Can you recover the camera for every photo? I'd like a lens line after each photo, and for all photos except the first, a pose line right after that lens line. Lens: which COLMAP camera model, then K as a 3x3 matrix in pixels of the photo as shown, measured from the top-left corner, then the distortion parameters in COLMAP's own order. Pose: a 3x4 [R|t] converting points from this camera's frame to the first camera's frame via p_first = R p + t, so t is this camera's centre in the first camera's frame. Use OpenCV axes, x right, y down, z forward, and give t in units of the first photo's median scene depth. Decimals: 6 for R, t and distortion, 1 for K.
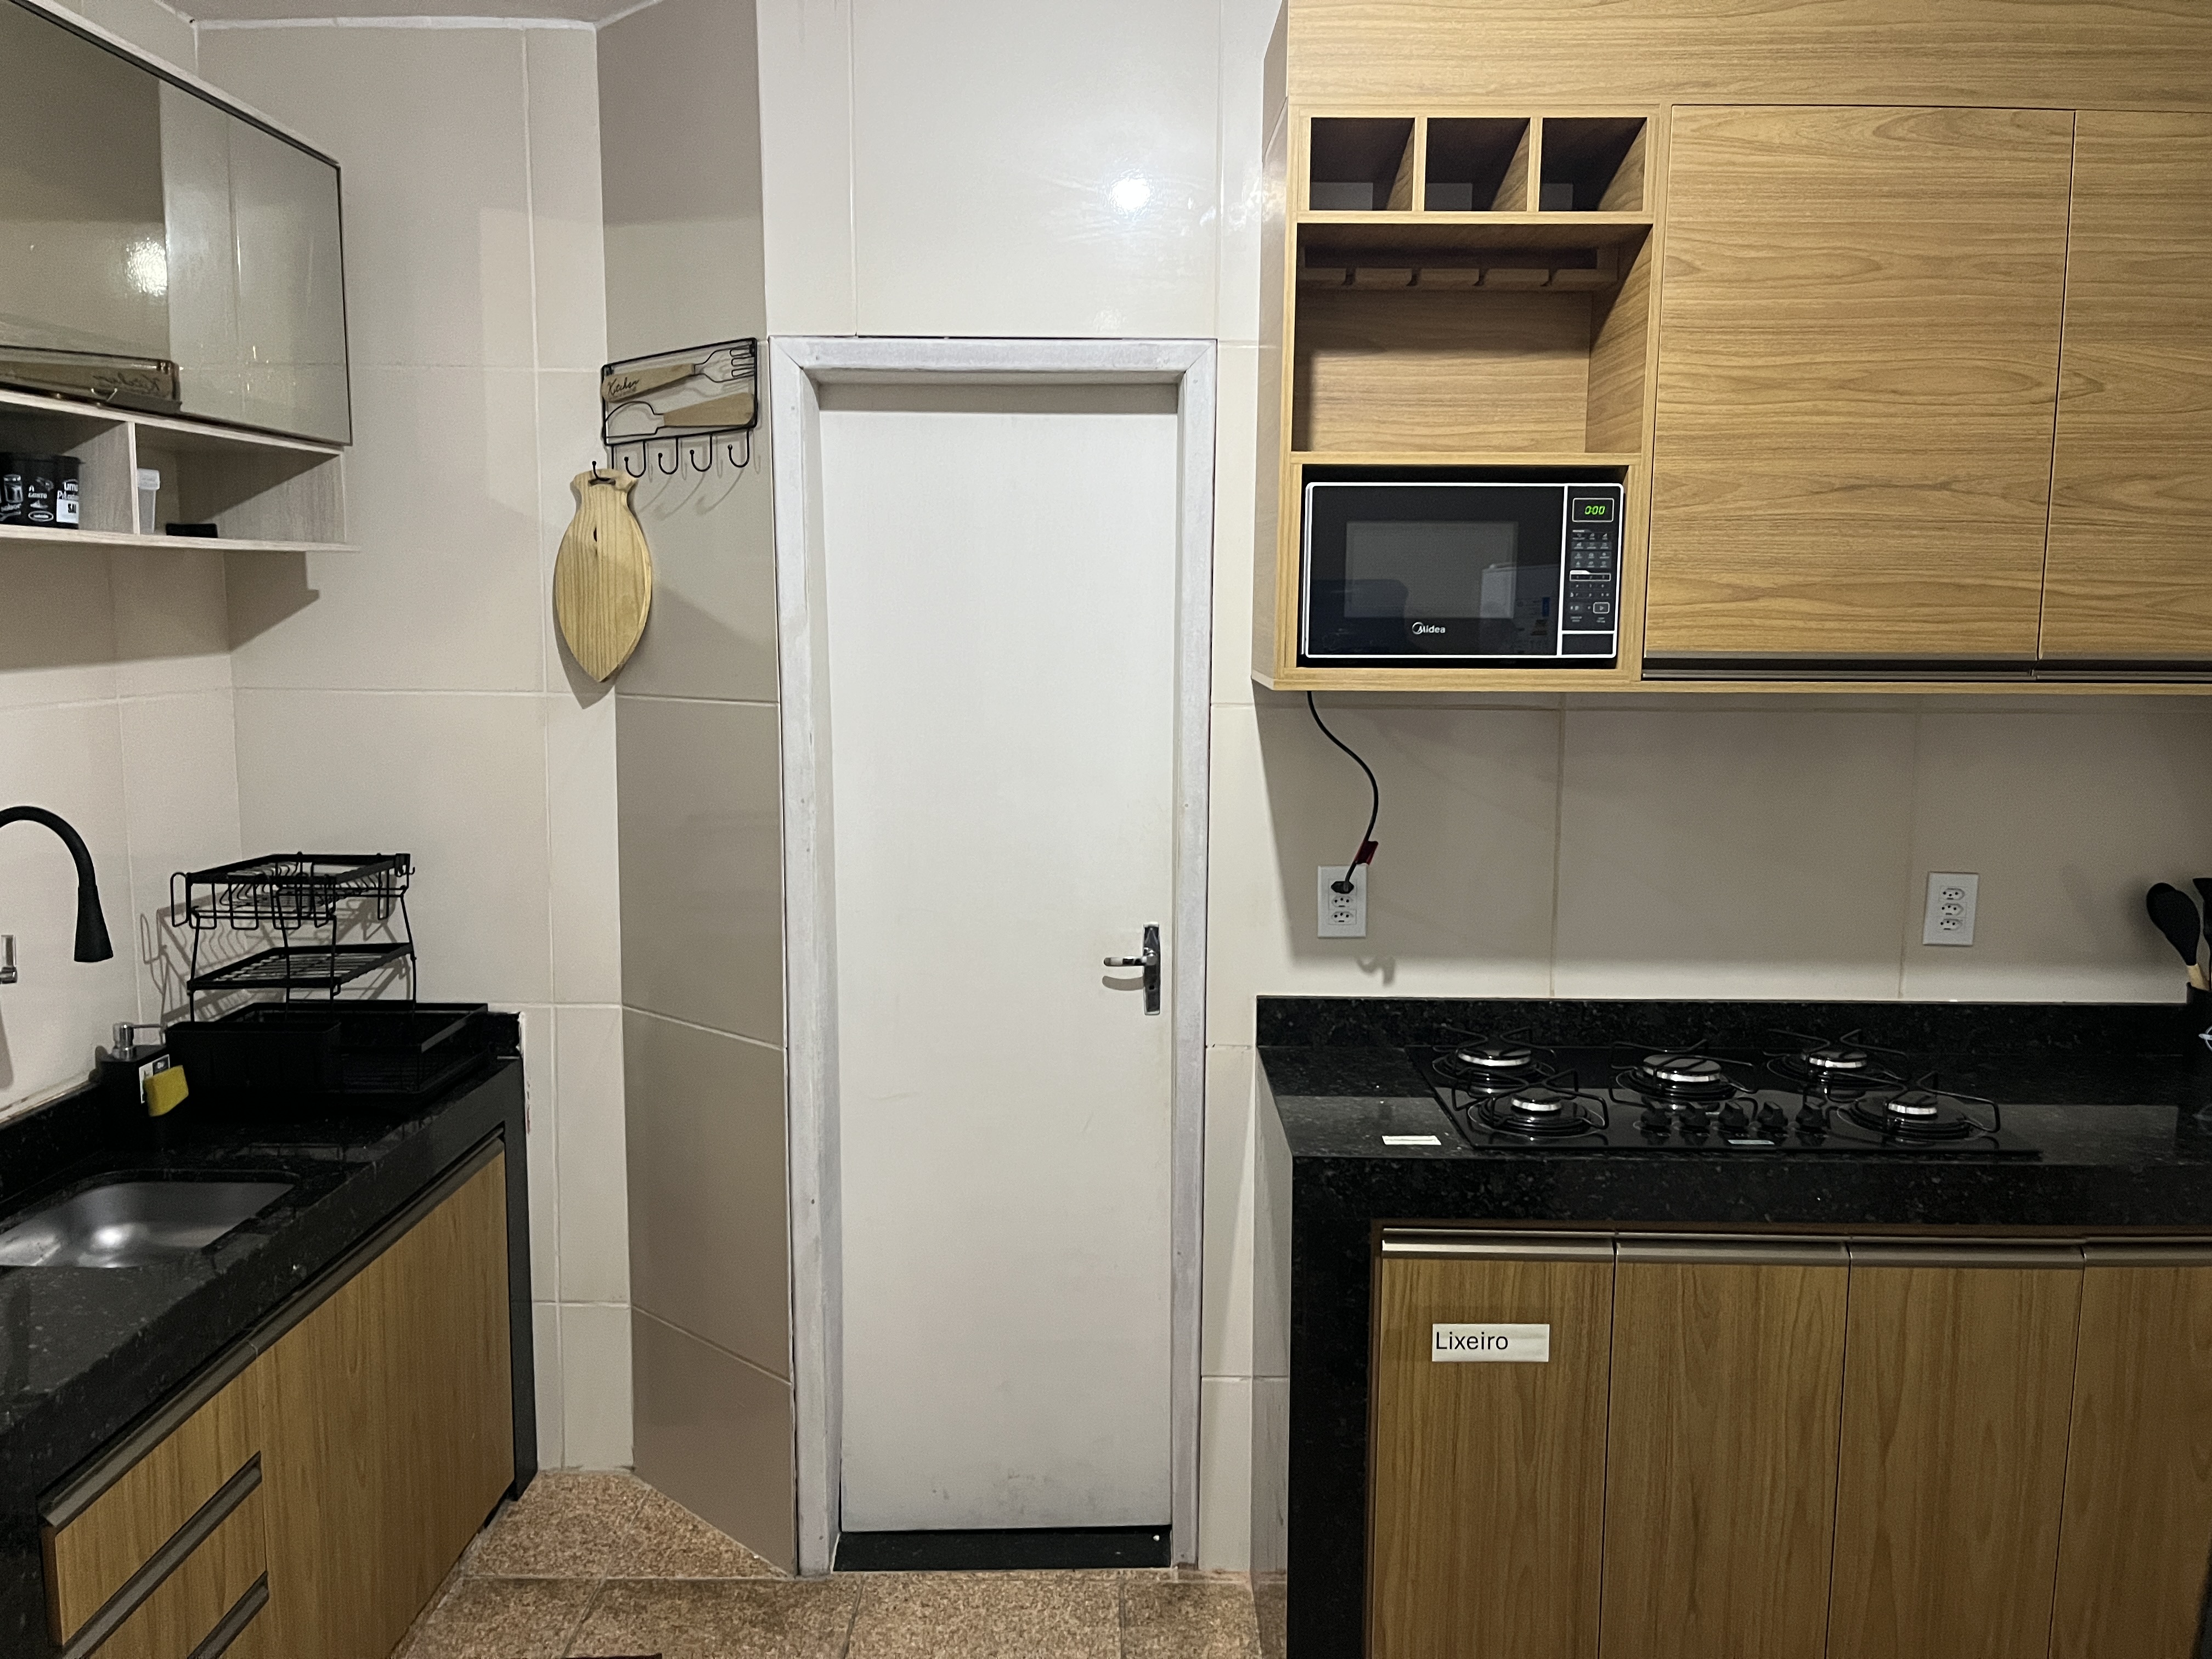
lens RADIAL K [[1657.9, 0, 1111.5], [0, 1657.9, 813.8], [0, 0, 1]] dist [0.000466, -0.032399]
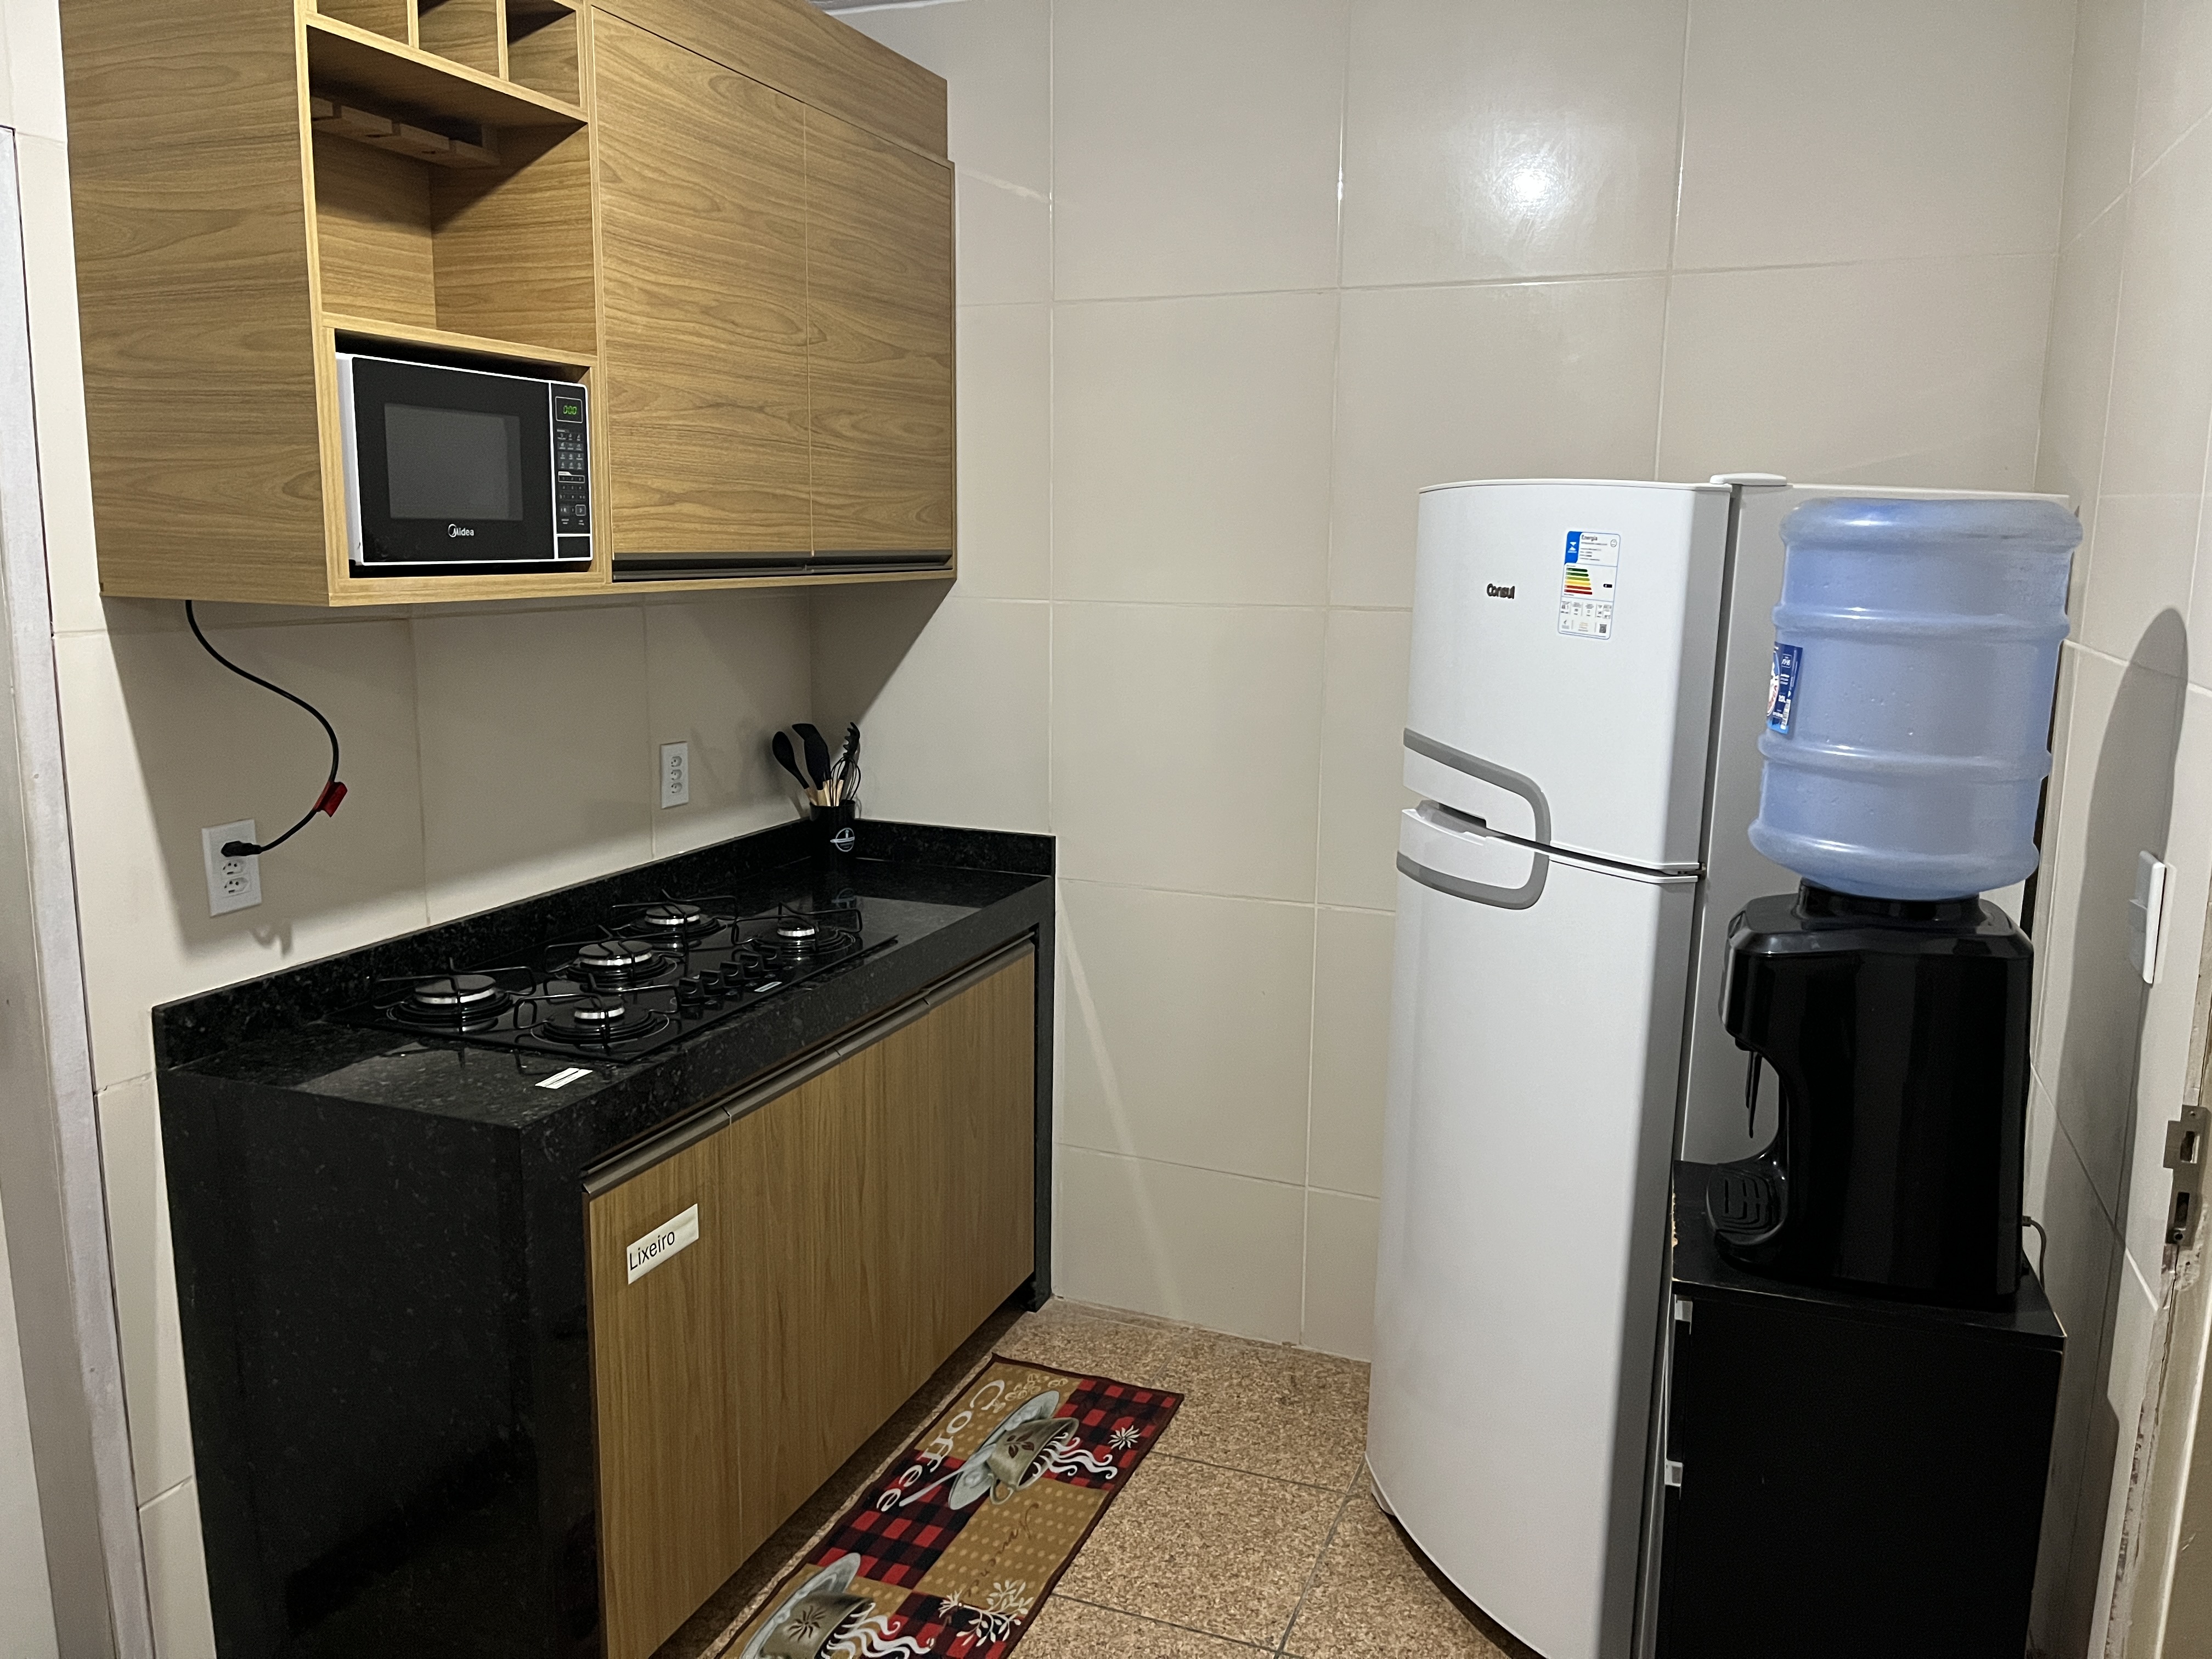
lens RADIAL K [[1657.9, 0, 1115.5], [0, 1657.9, 841.3], [0, 0, 1]] dist [0.000466, -0.032399]
pose [[0.331429, -0.172044, 0.927661, -0.563176], [0.098569, 0.984167, 0.147308, -0.044013], [-0.938317, 0.042617, 0.343140, 0.370279]]
